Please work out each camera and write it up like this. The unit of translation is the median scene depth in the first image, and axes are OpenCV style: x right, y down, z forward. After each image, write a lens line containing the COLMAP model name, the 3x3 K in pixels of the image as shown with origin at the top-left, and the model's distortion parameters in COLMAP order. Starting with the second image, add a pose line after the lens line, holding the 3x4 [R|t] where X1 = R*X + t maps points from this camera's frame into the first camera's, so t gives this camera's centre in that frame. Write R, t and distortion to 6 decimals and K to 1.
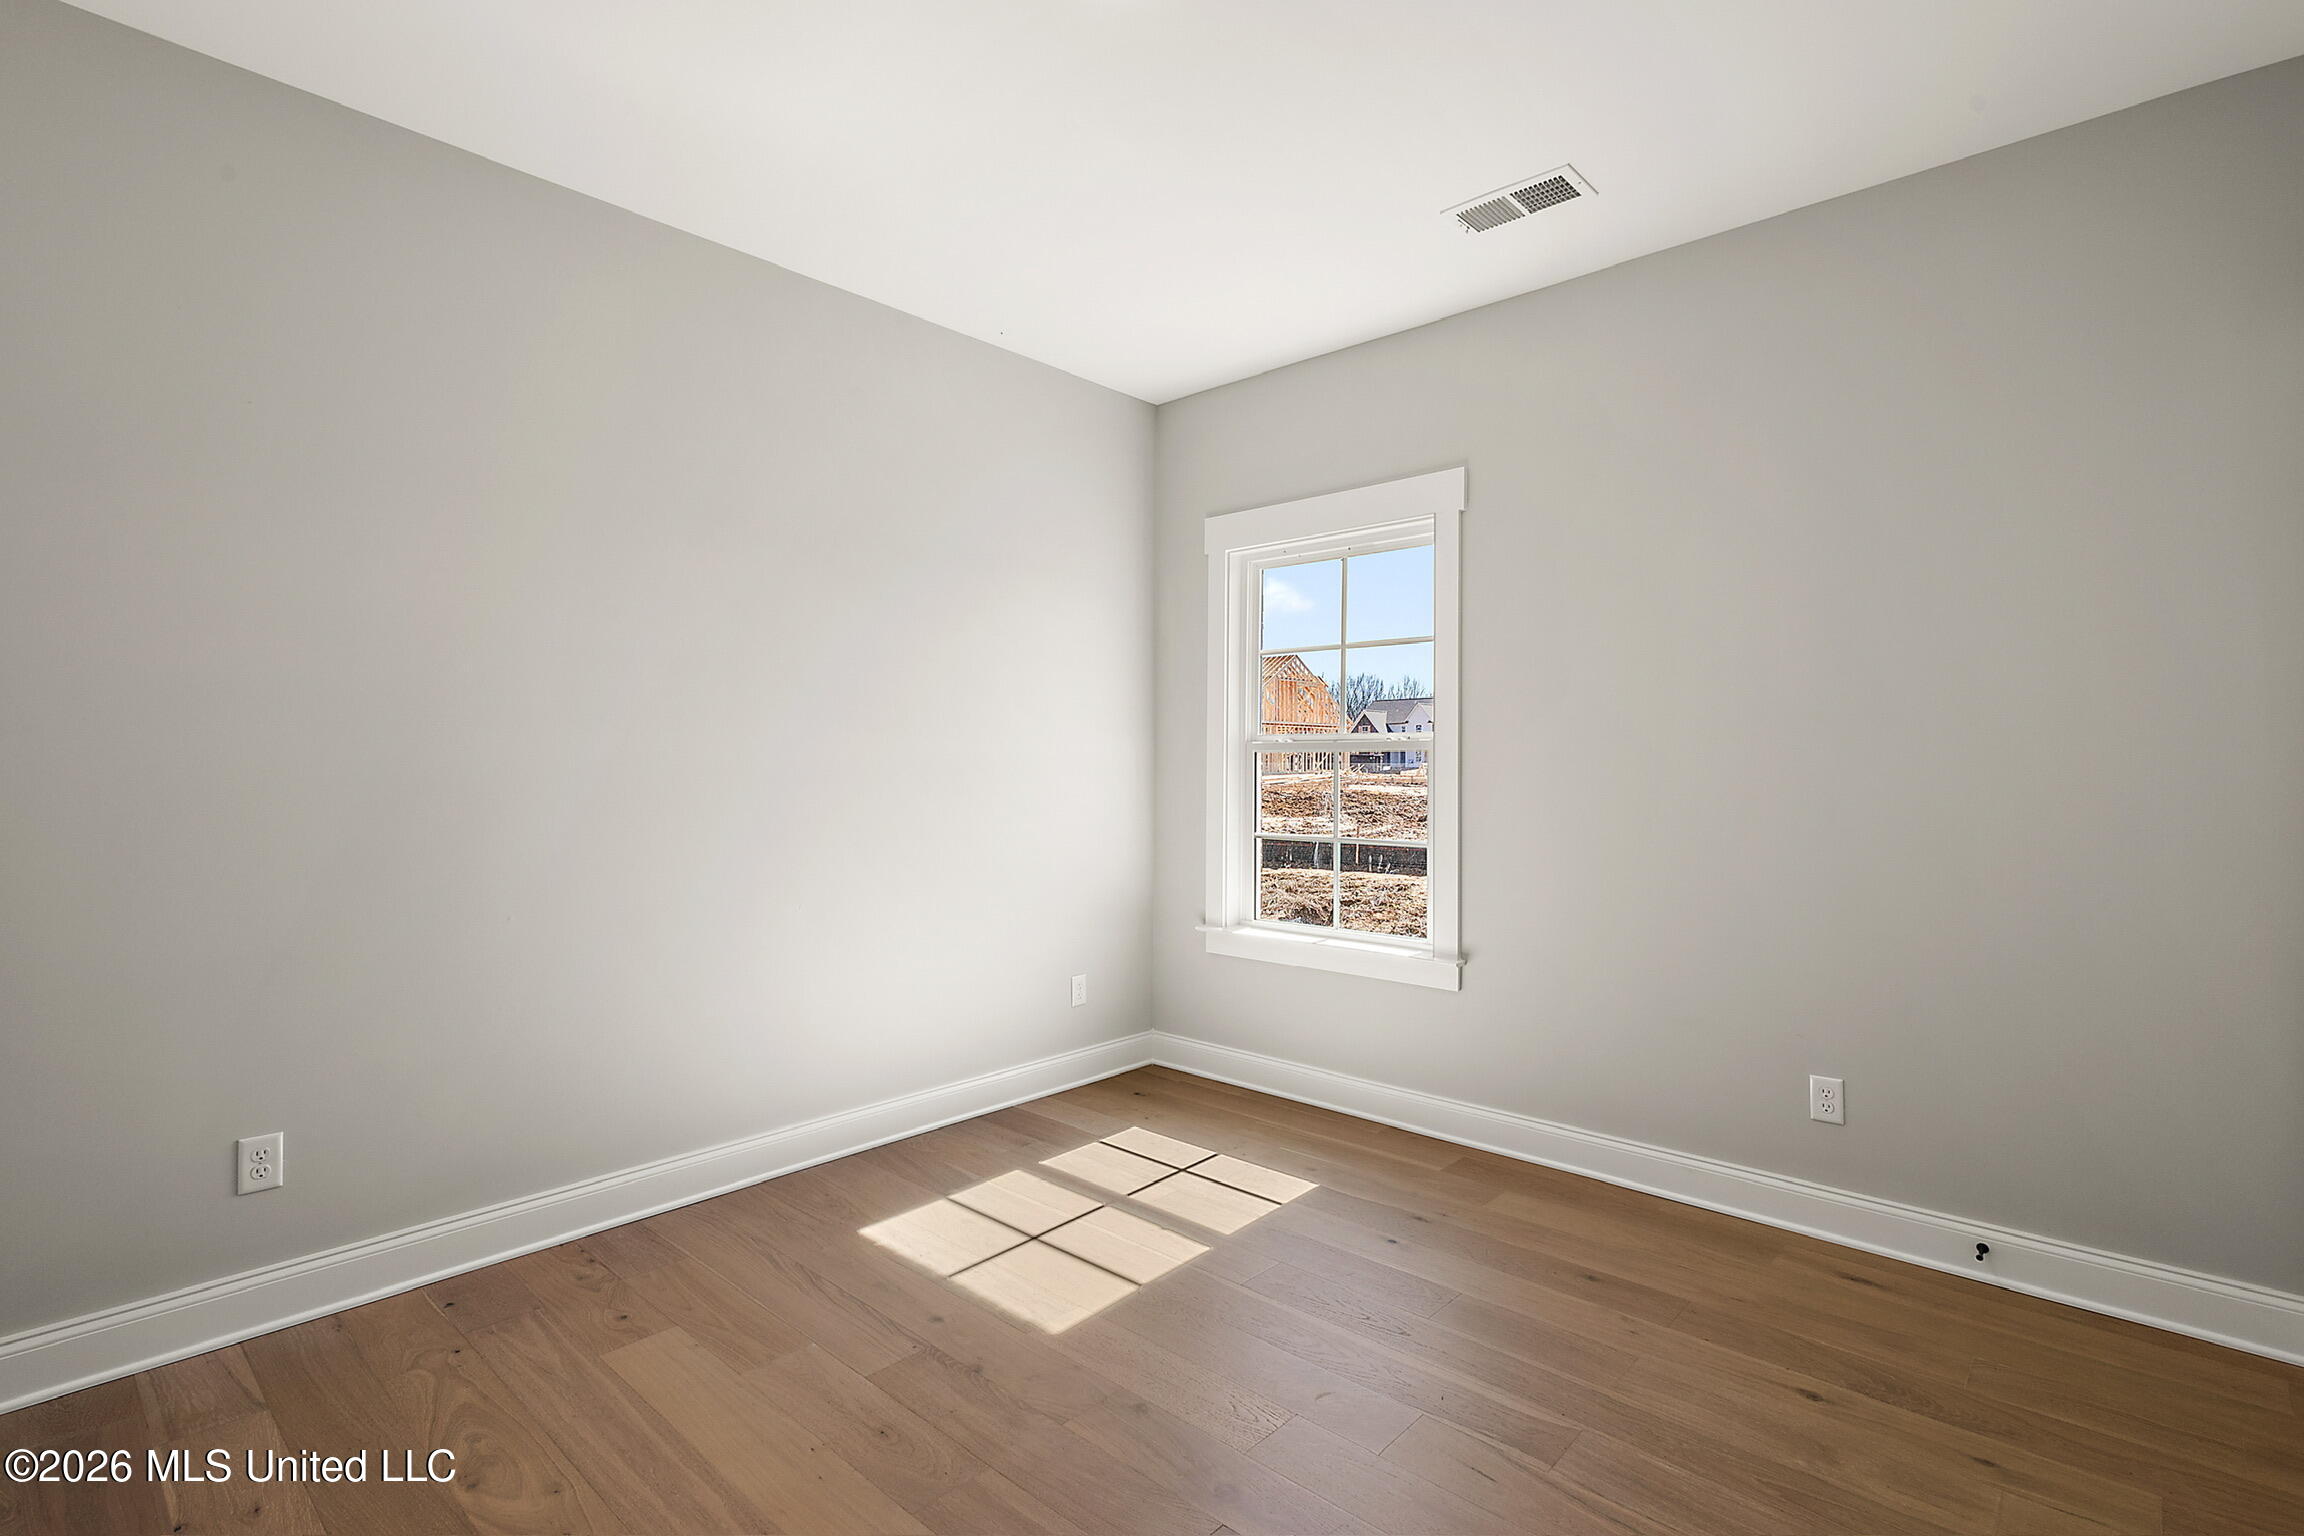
lens RADIAL K [[1064.6, 0, 1143.5], [0, 1064.6, 763.4], [0, 0, 1]] dist [-0.015149, 0.000457]
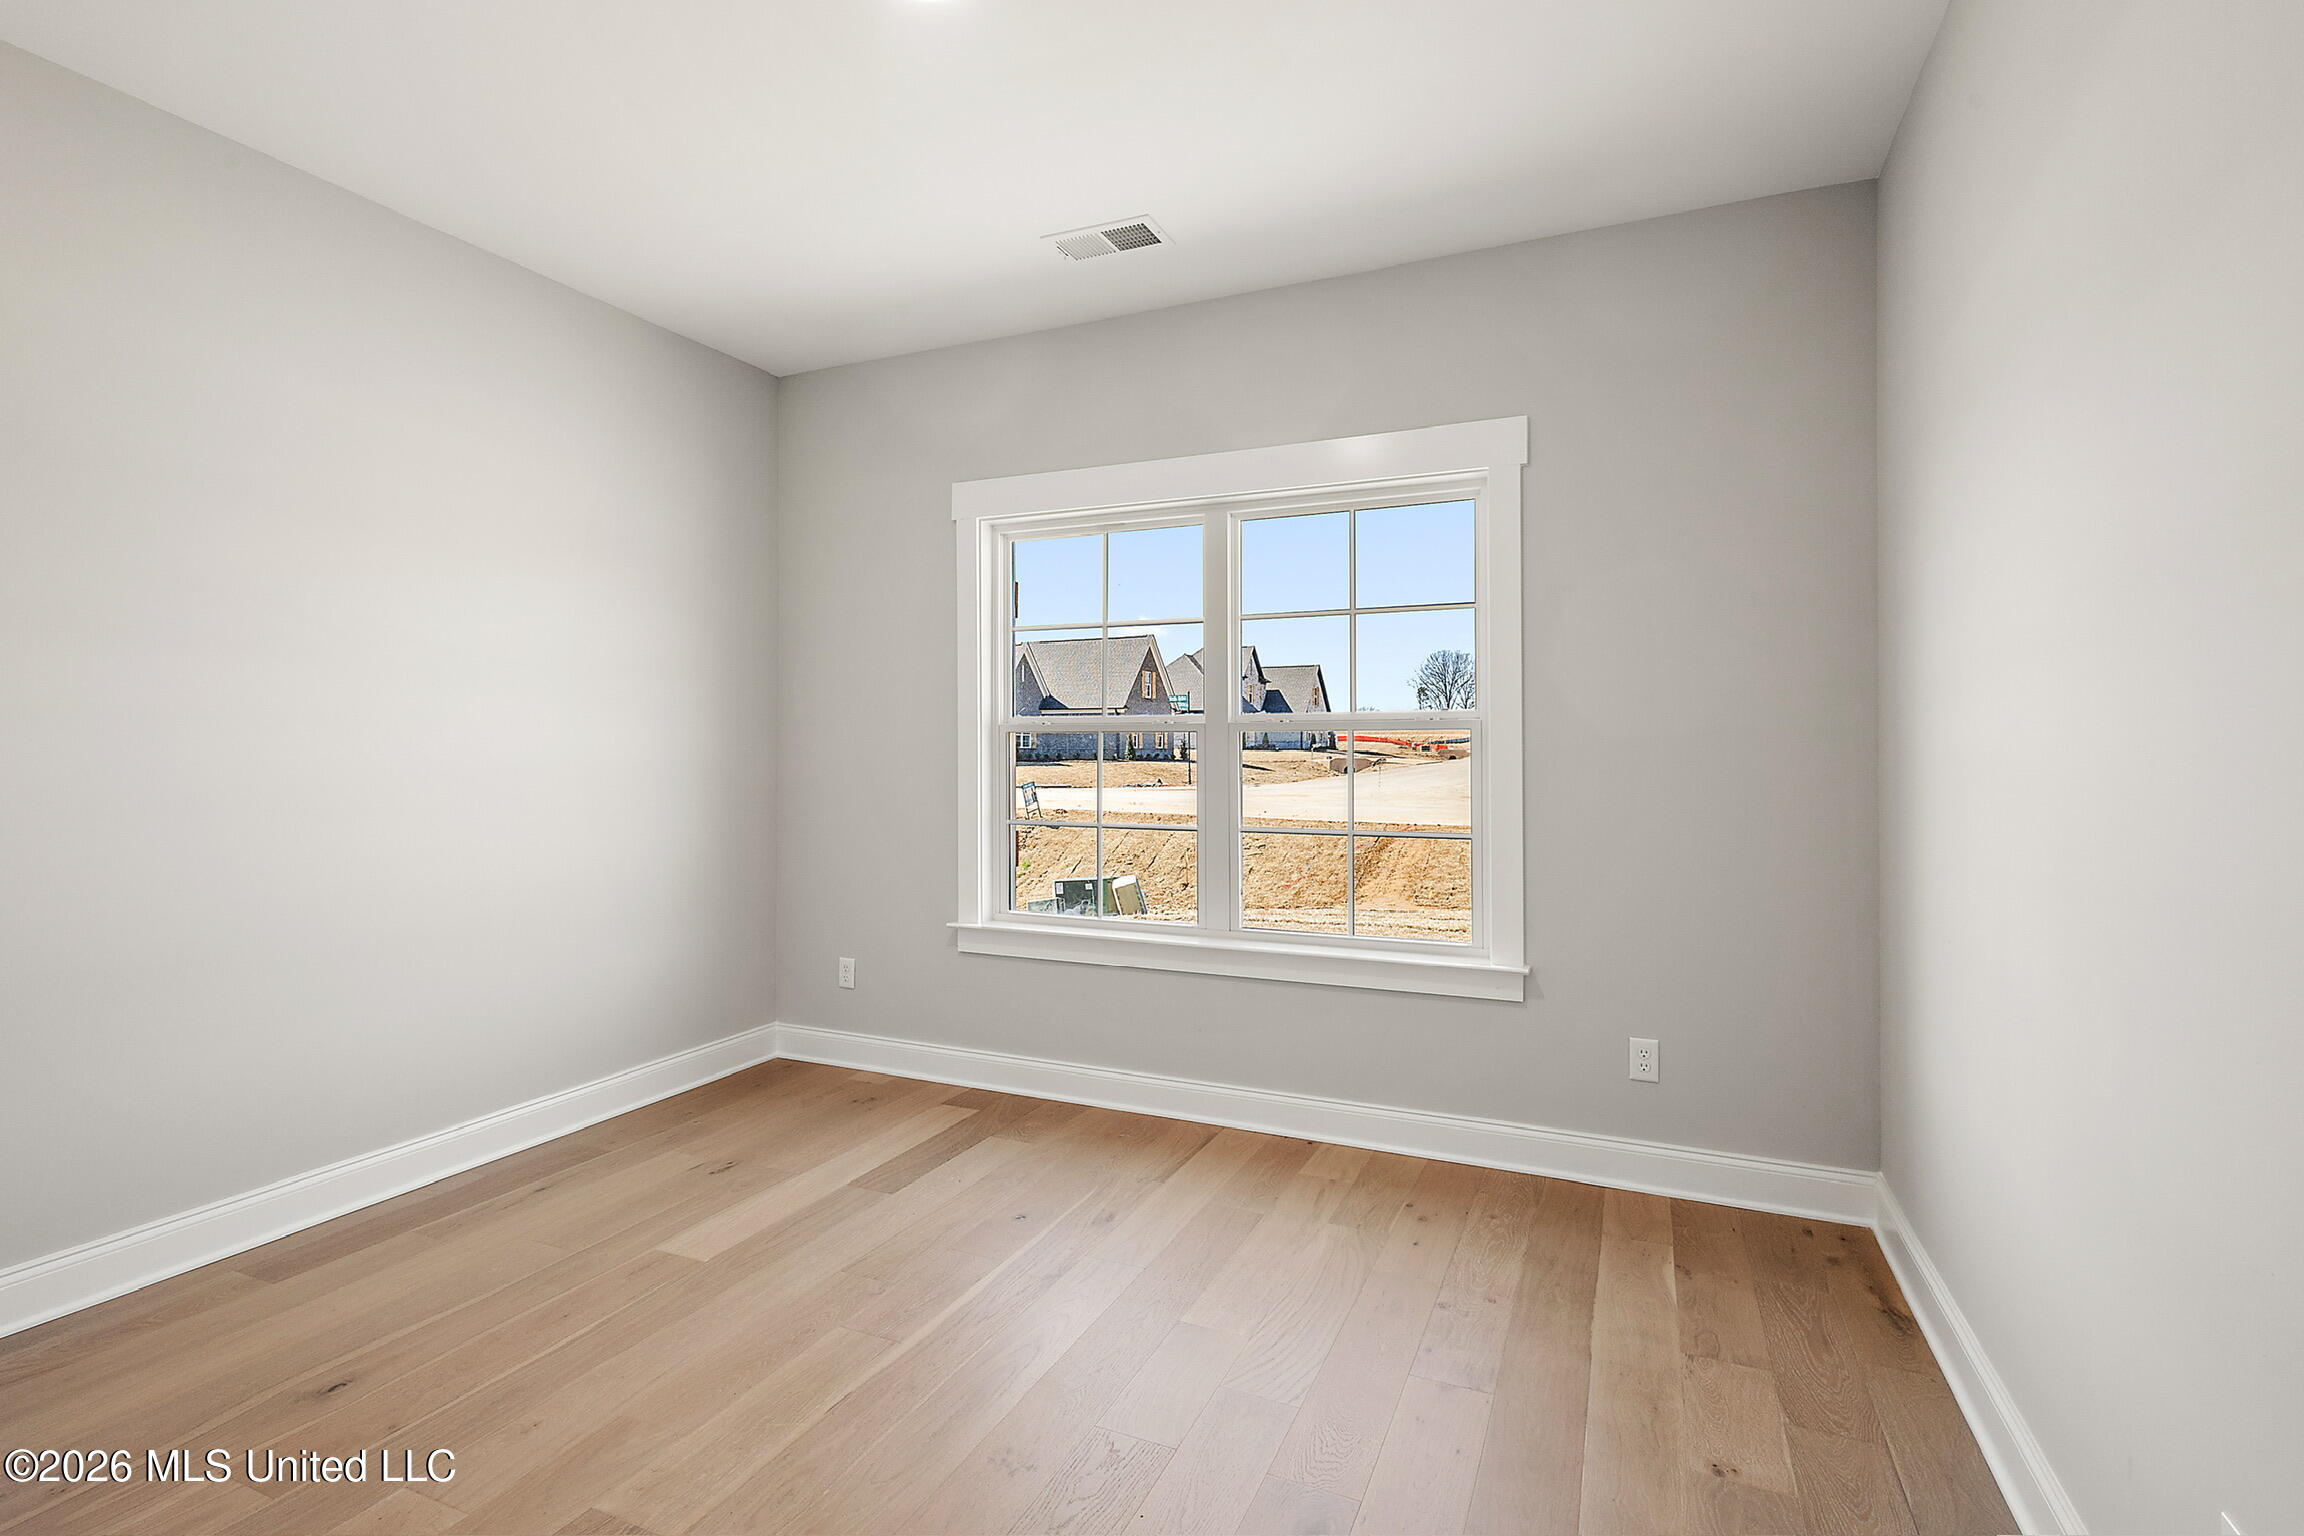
lens RADIAL K [[1064.6, 0, 1146.8], [0, 1064.6, 761.7], [0, 0, 1]] dist [-0.015149, 0.000457]
pose [[0.952405, -0.003199, 0.304820, -0.236573], [-0.001511, 0.999883, 0.015216, 0.000740], [-0.304833, -0.014952, 0.952289, 0.198949]]
